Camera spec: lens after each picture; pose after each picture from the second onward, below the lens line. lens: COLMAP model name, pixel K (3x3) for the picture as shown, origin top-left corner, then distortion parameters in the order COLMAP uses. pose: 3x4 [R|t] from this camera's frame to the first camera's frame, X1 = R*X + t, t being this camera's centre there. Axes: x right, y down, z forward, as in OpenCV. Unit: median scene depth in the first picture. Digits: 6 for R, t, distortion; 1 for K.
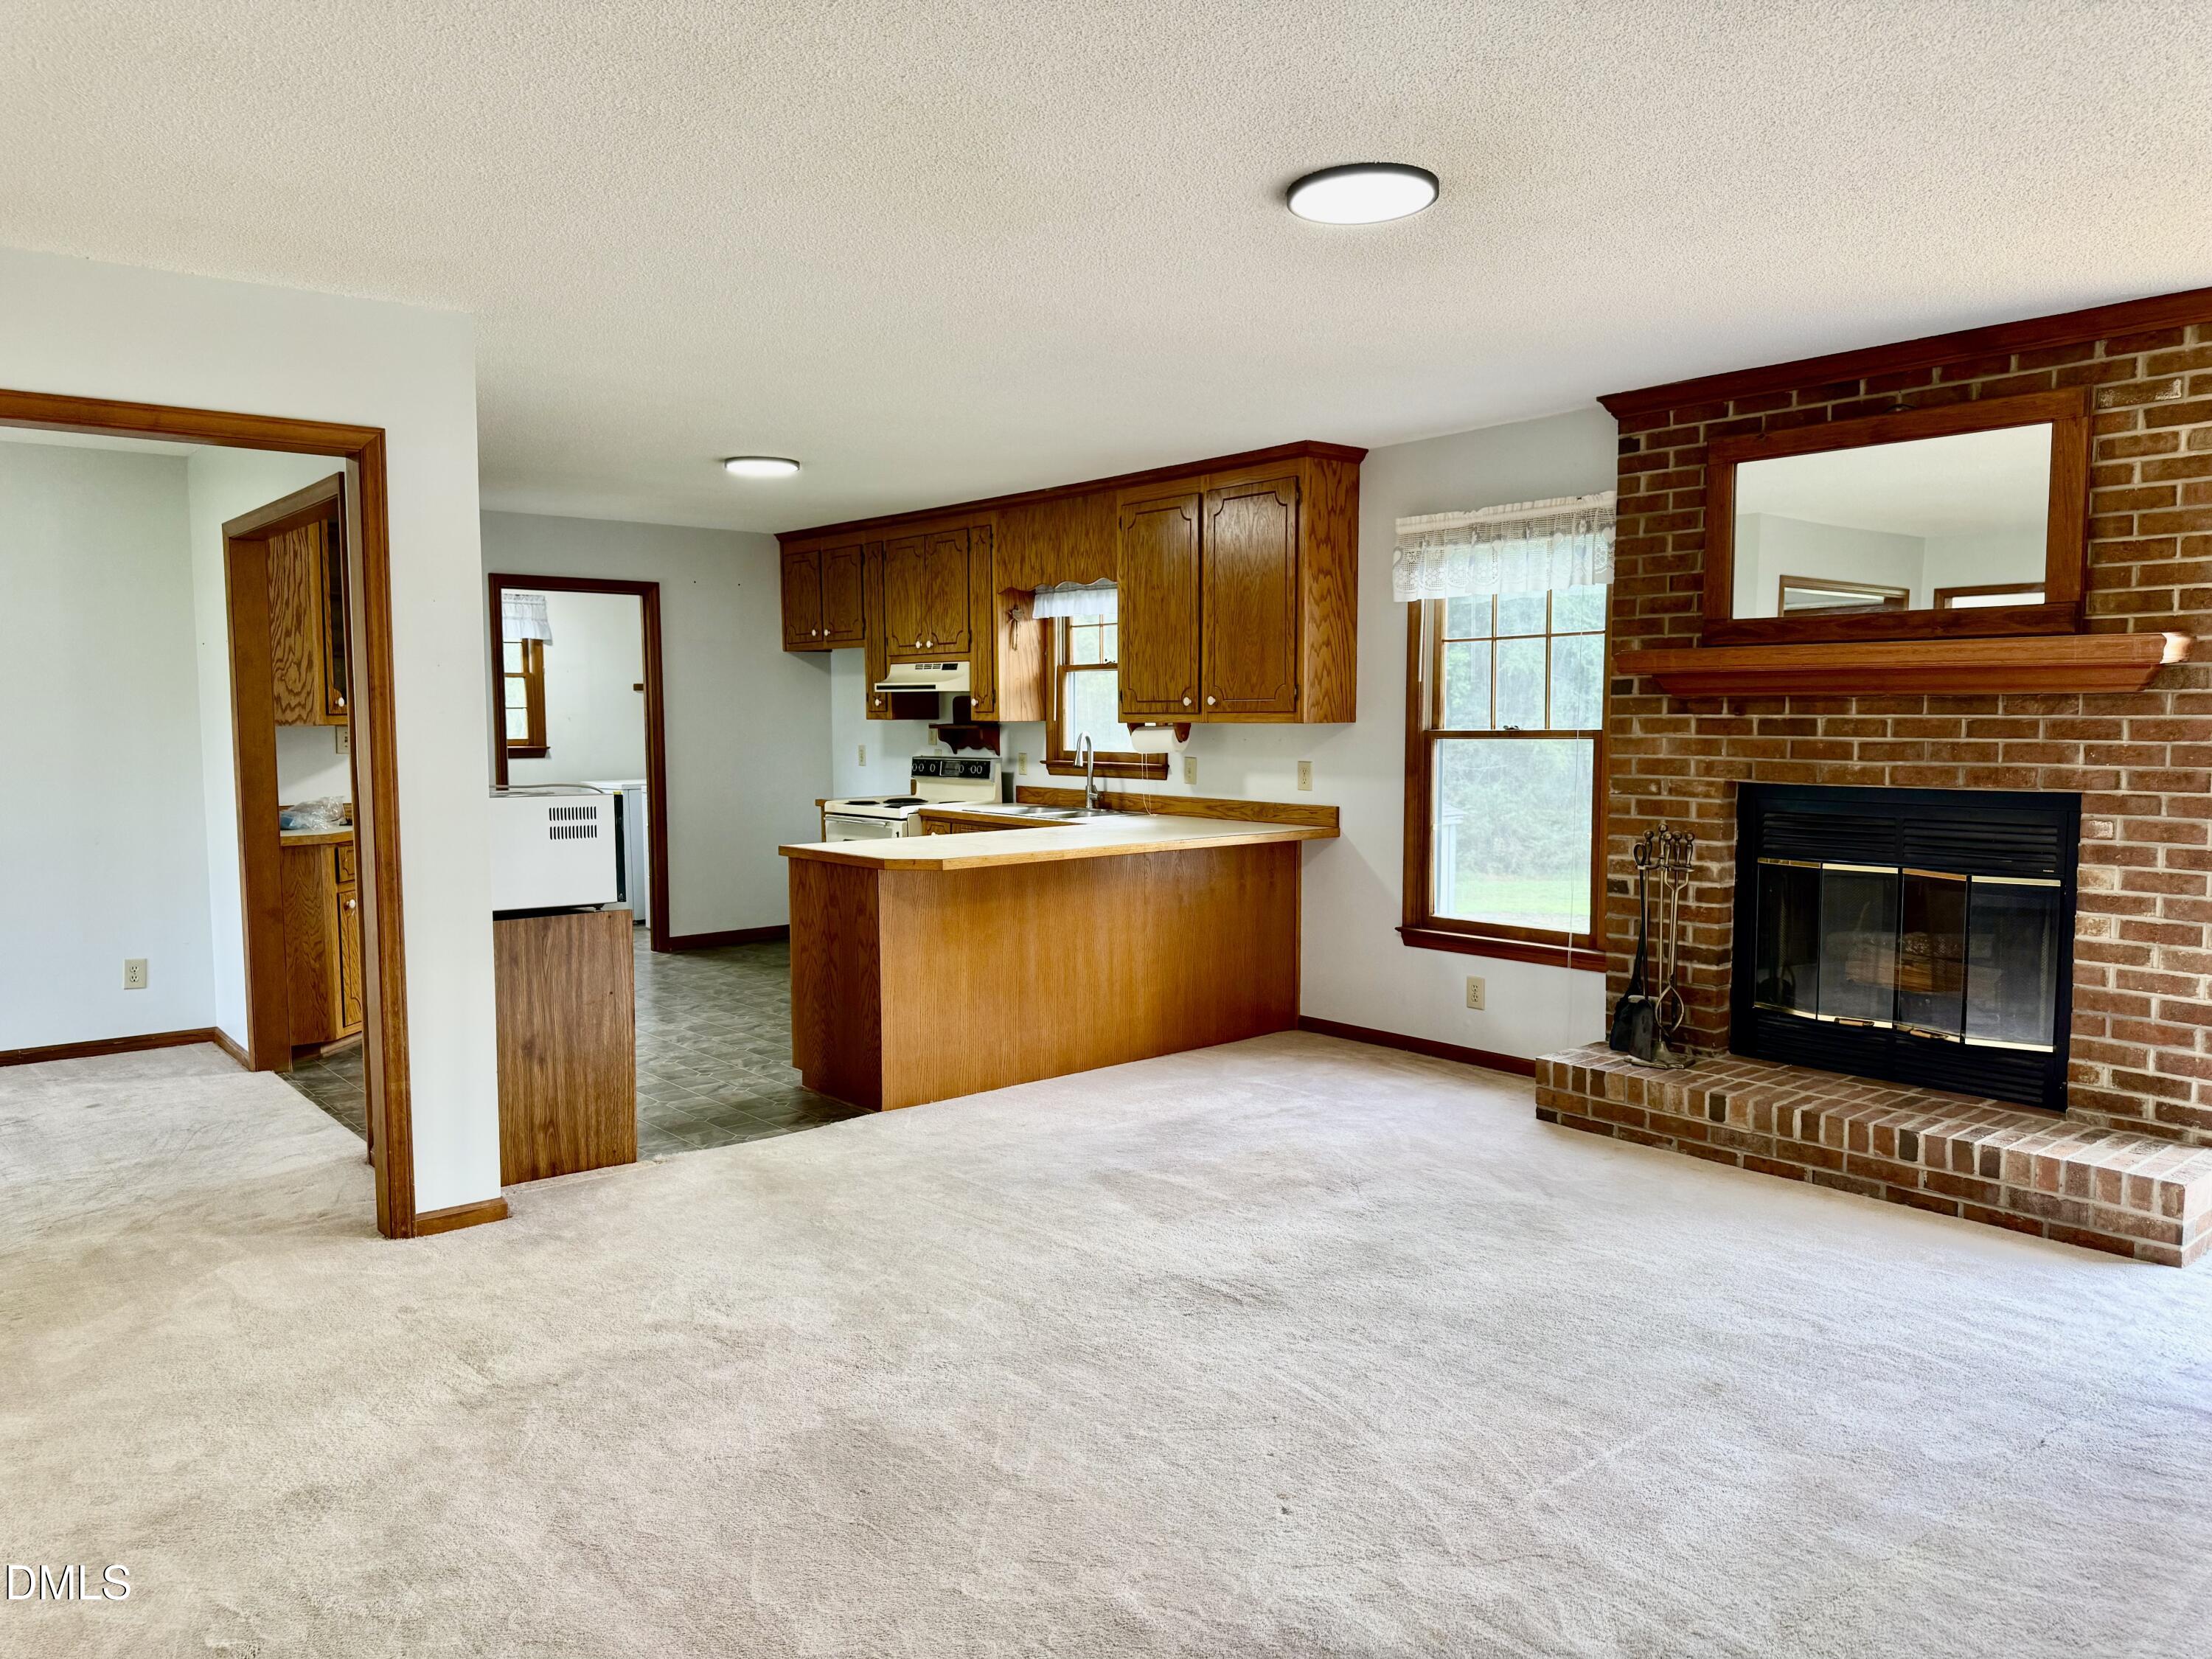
lens RADIAL K [[1568.9, 0, 1106.0], [0, 1568.9, 829.5], [0, 0, 1]] dist [0.003726, -0.033596]
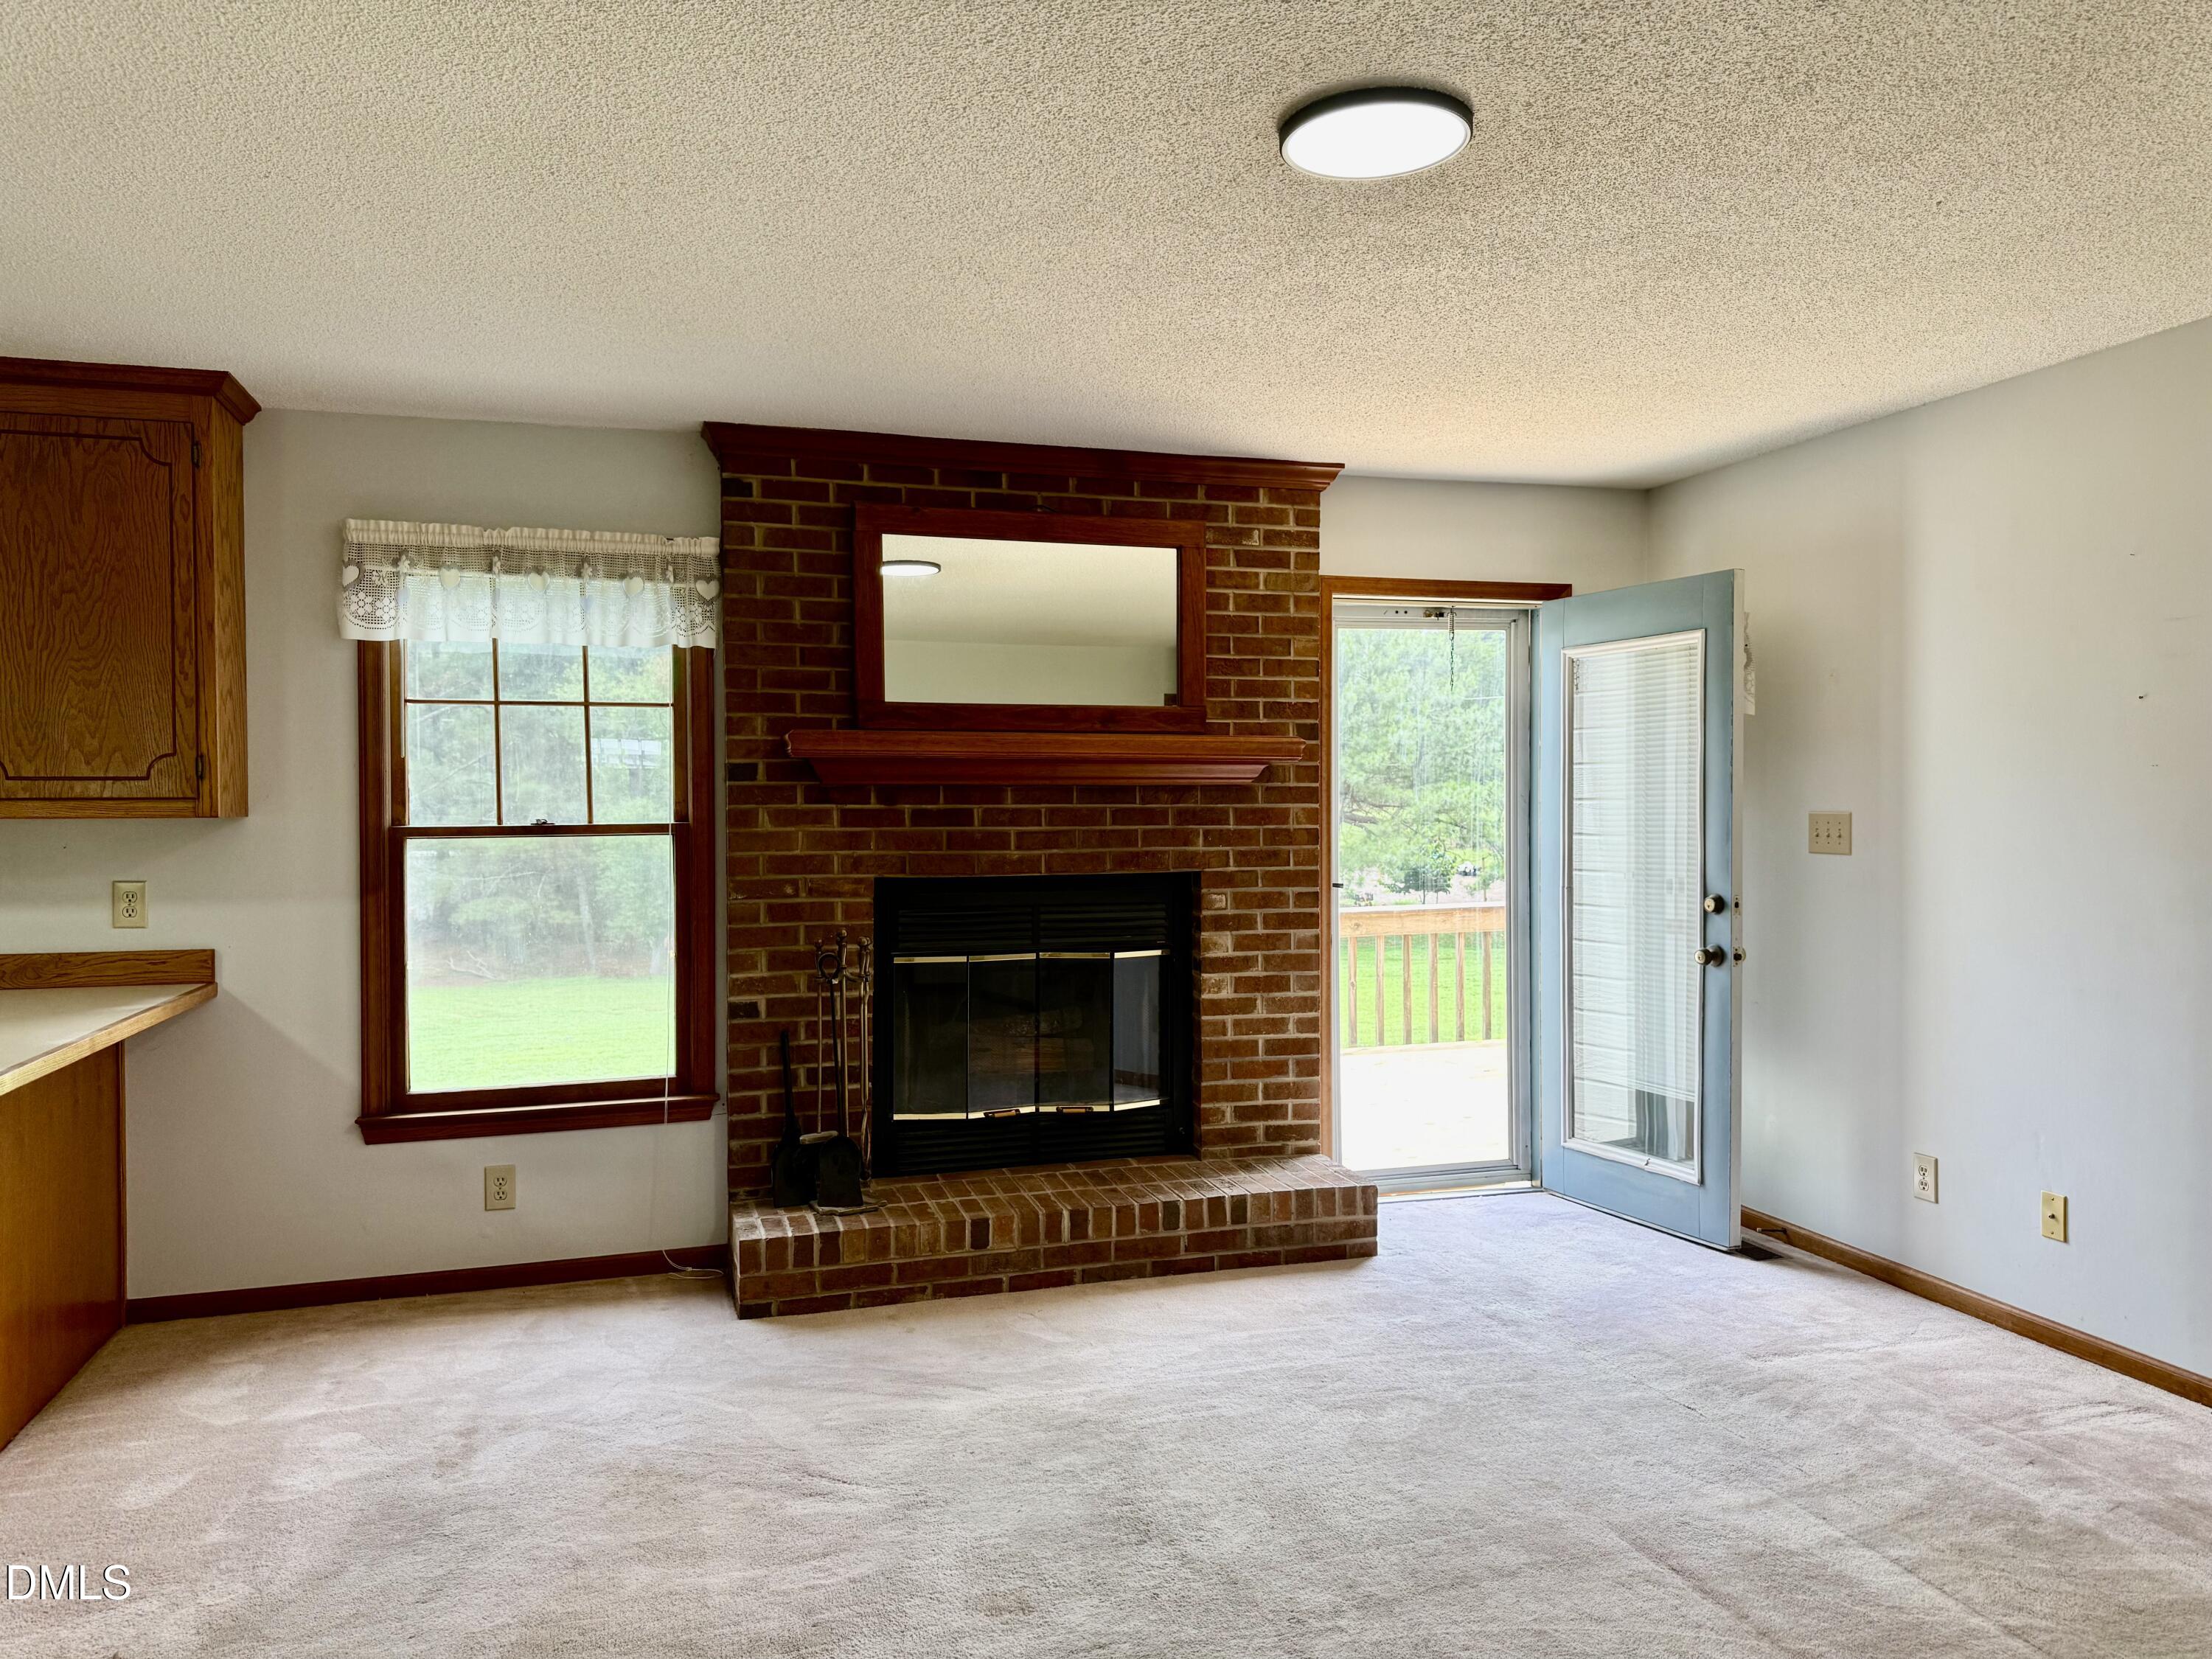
lens RADIAL K [[1556.6, 0, 1142.7], [0, 1556.6, 814.5], [0, 0, 1]] dist [0.127777, -0.171533]
pose [[0.372745, -0.007235, 0.927906, -0.417013], [0.069231, 0.997399, -0.020034, -0.040723], [-0.925348, 0.071707, 0.372276, 0.547619]]
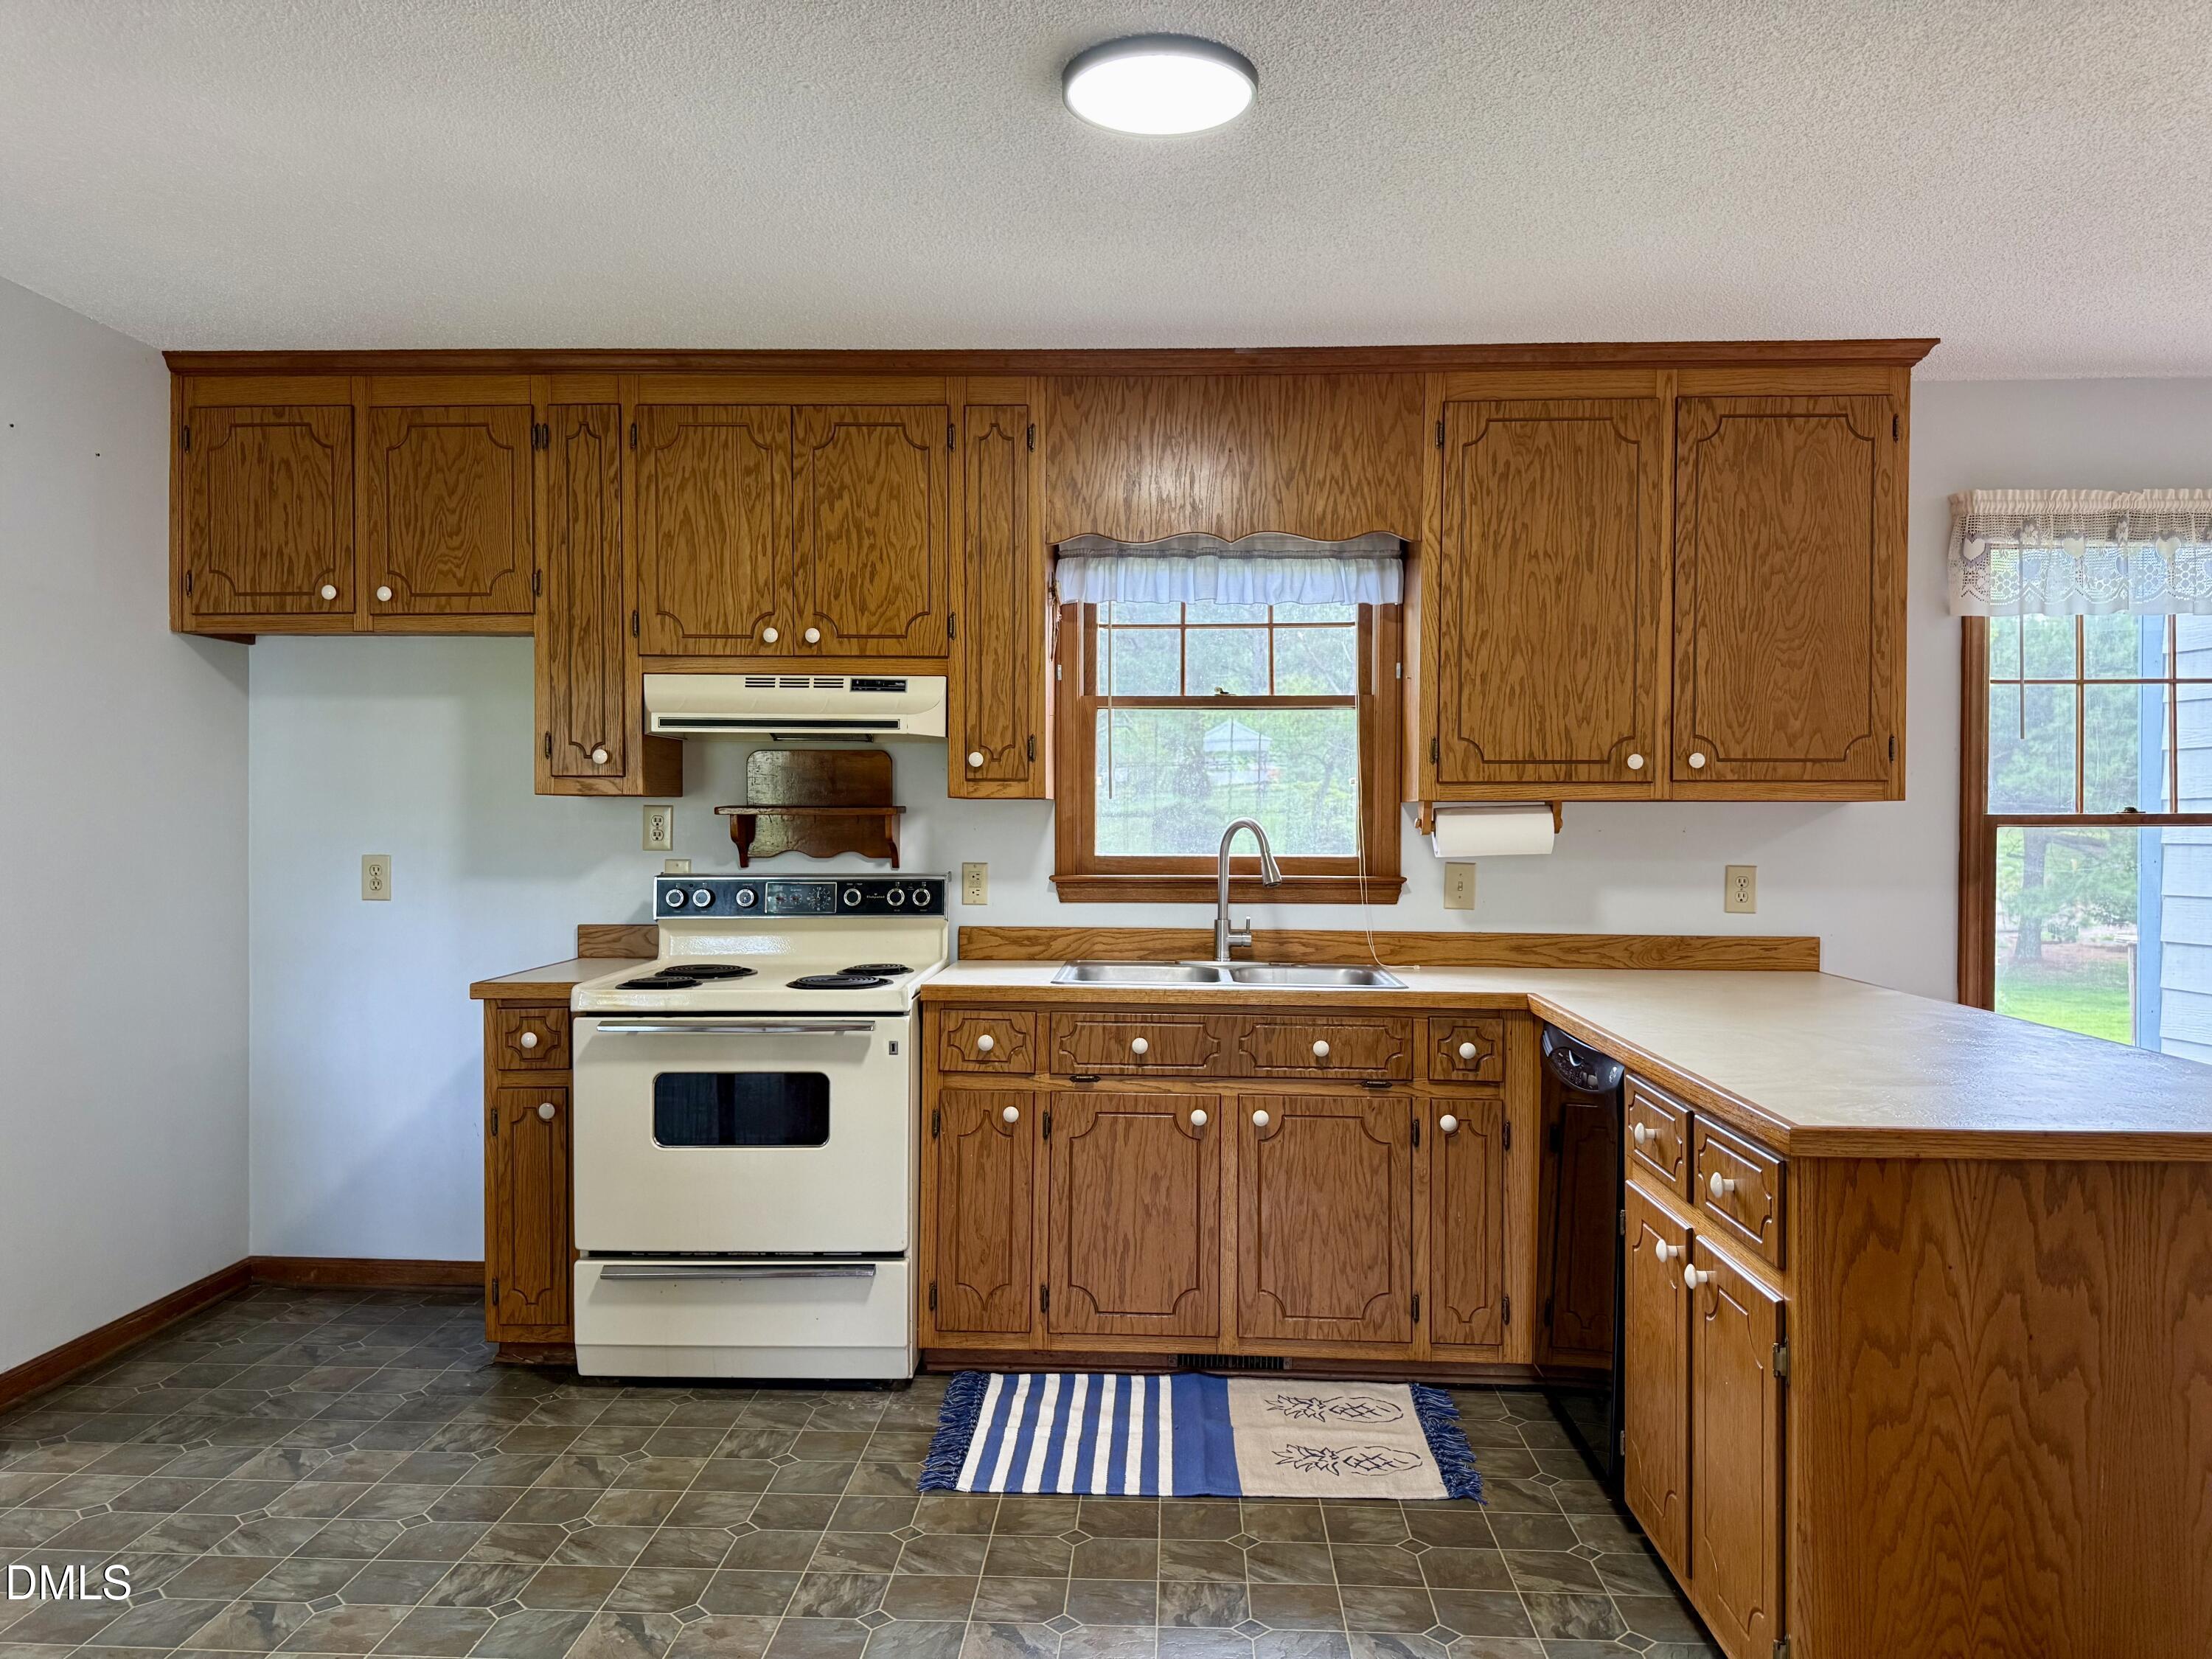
lens RADIAL K [[1568.9, 0, 1106.0], [0, 1568.9, 829.5], [0, 0, 1]] dist [0.003726, -0.033596]
pose [[0.672977, -0.001059, 0.739663, -0.686126], [0.049928, 0.997783, -0.043998, -0.059568], [-0.737977, 0.066540, 0.671538, 1.067902]]
